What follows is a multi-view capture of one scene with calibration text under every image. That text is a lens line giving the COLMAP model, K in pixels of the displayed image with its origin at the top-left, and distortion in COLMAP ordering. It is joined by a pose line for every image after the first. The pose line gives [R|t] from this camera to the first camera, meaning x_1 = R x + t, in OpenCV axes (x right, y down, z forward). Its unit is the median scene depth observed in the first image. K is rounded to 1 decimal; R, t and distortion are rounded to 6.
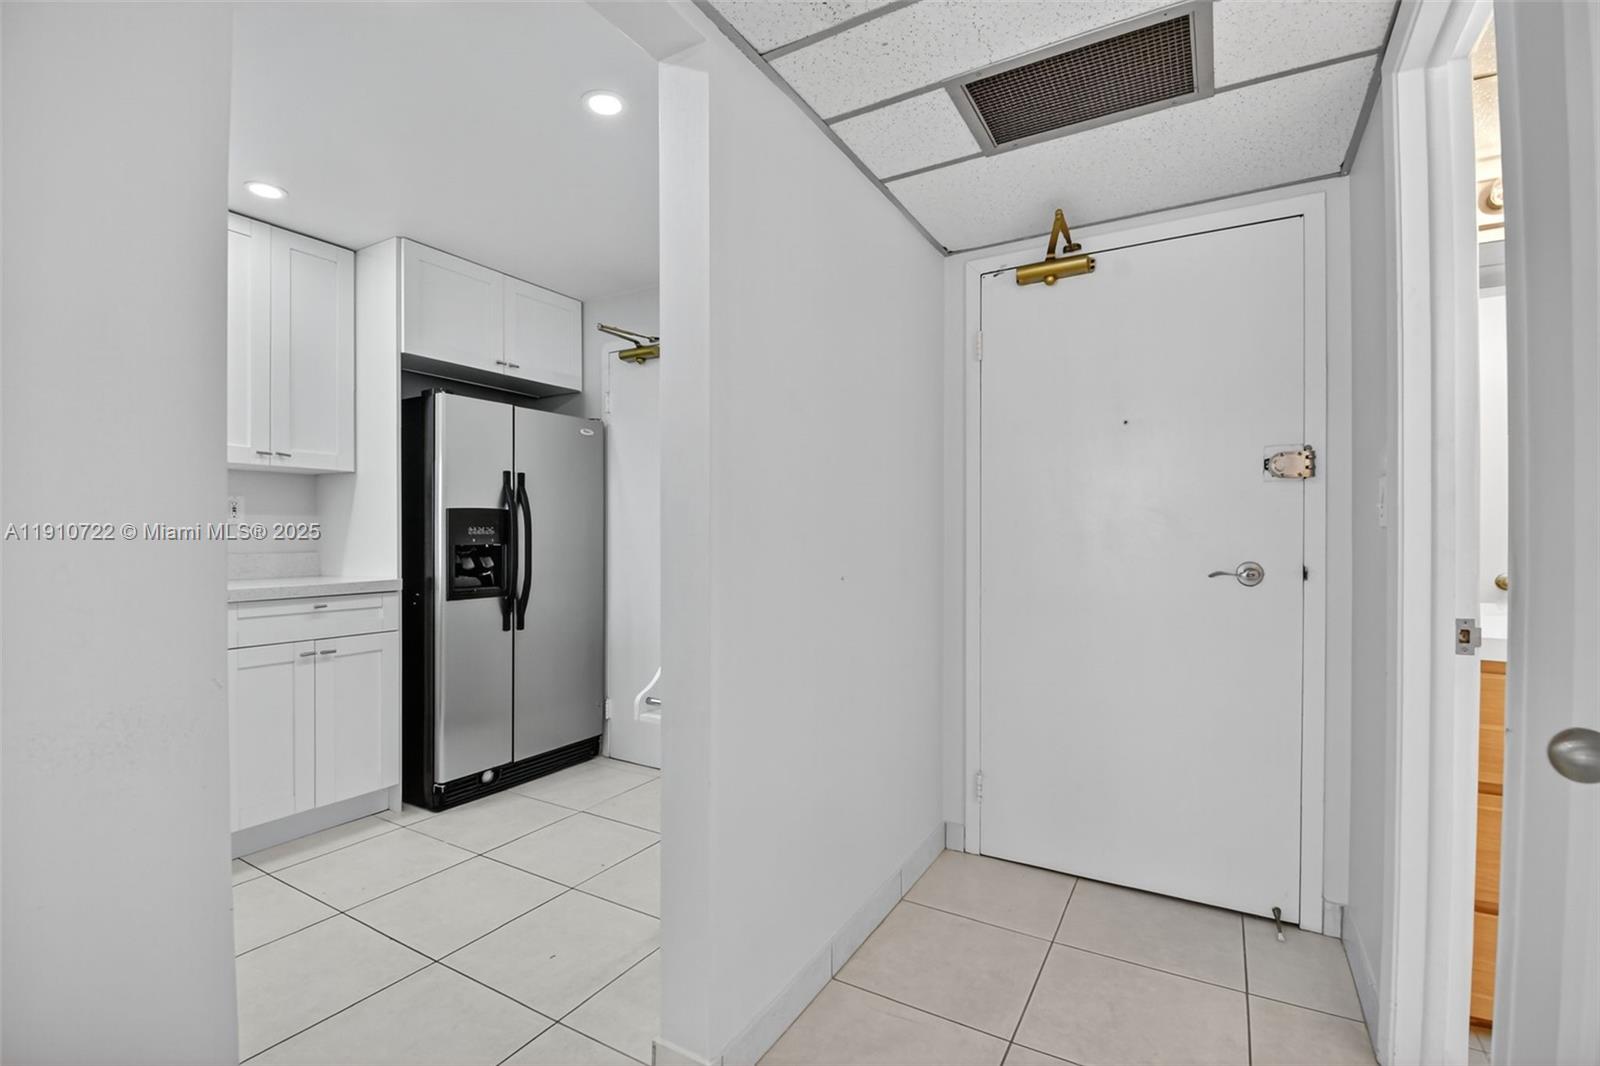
lens RADIAL K [[702.8, 0, 800.0], [0, 702.8, 533.0], [0, 0, 1]] dist [0.012697, -0.023557]
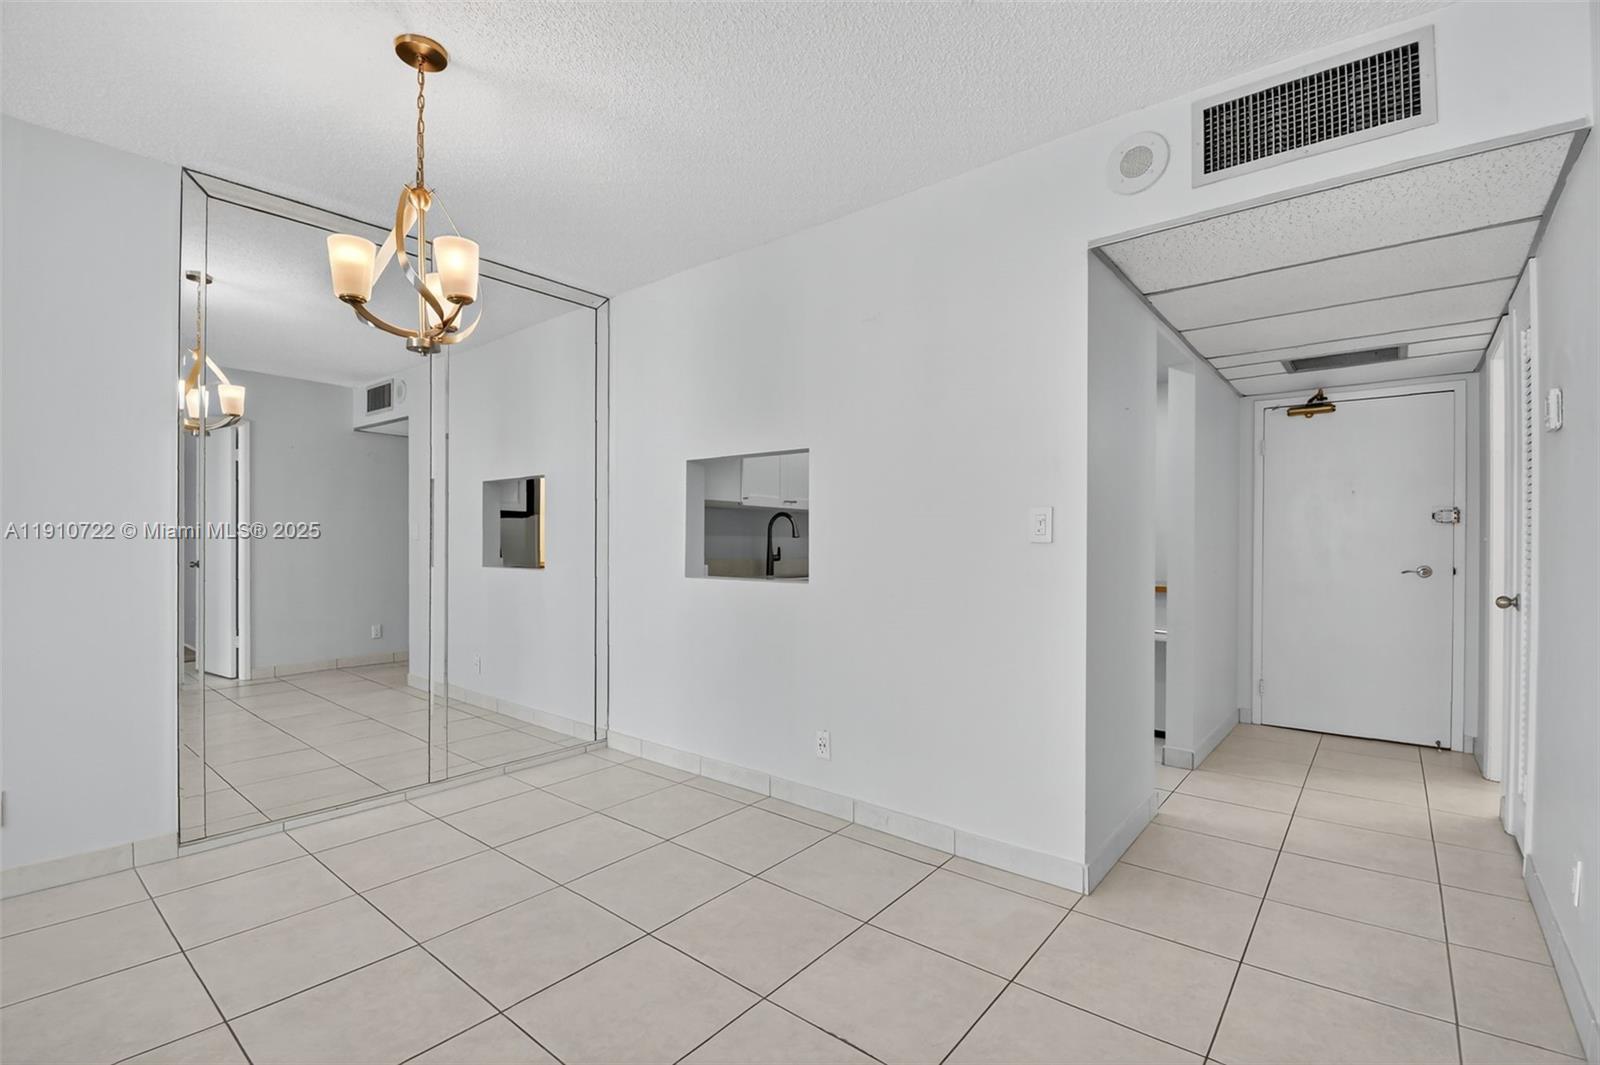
lens RADIAL K [[716.9, 0, 798.8], [0, 716.9, 542.4], [0, 0, 1]] dist [0.001005, -0.014047]
pose [[0.980711, 0.007271, -0.195326, -0.663885], [-0.008293, 0.999956, -0.004413, 0.000592], [0.195285, 0.005948, 0.980728, -1.249299]]
